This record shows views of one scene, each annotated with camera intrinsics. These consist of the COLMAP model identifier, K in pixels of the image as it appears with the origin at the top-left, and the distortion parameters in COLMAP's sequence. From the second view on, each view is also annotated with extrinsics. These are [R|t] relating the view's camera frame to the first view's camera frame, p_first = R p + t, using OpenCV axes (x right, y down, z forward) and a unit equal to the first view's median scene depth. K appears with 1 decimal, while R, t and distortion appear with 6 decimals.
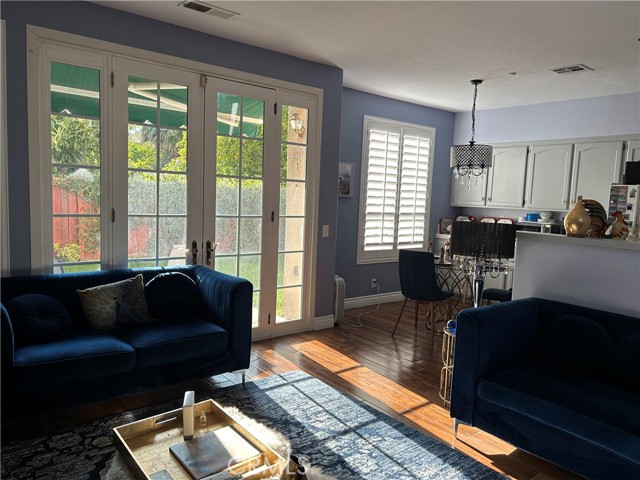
lens RADIAL K [[475.5, 0, 326.7], [0, 475.5, 242.4], [0, 0, 1]] dist [0.073411, -0.096591]
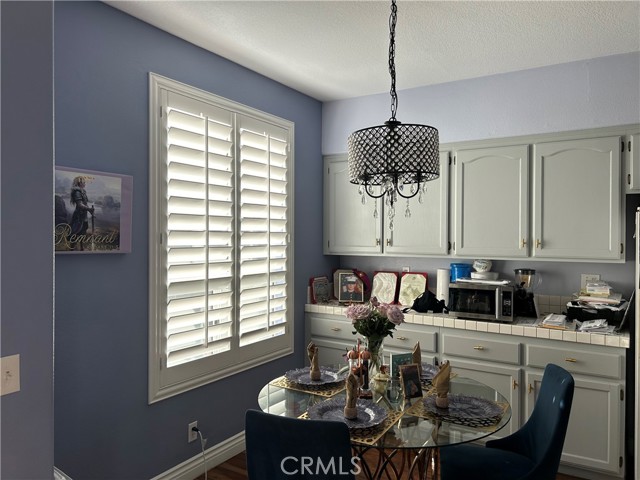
lens RADIAL K [[475.5, 0, 326.7], [0, 475.5, 242.4], [0, 0, 1]] dist [0.073411, -0.096591]
pose [[0.943843, -0.042782, 0.327613, 0.079158], [0.068681, 0.995326, -0.067889, -0.060864], [-0.323178, 0.086578, 0.942370, 0.516971]]
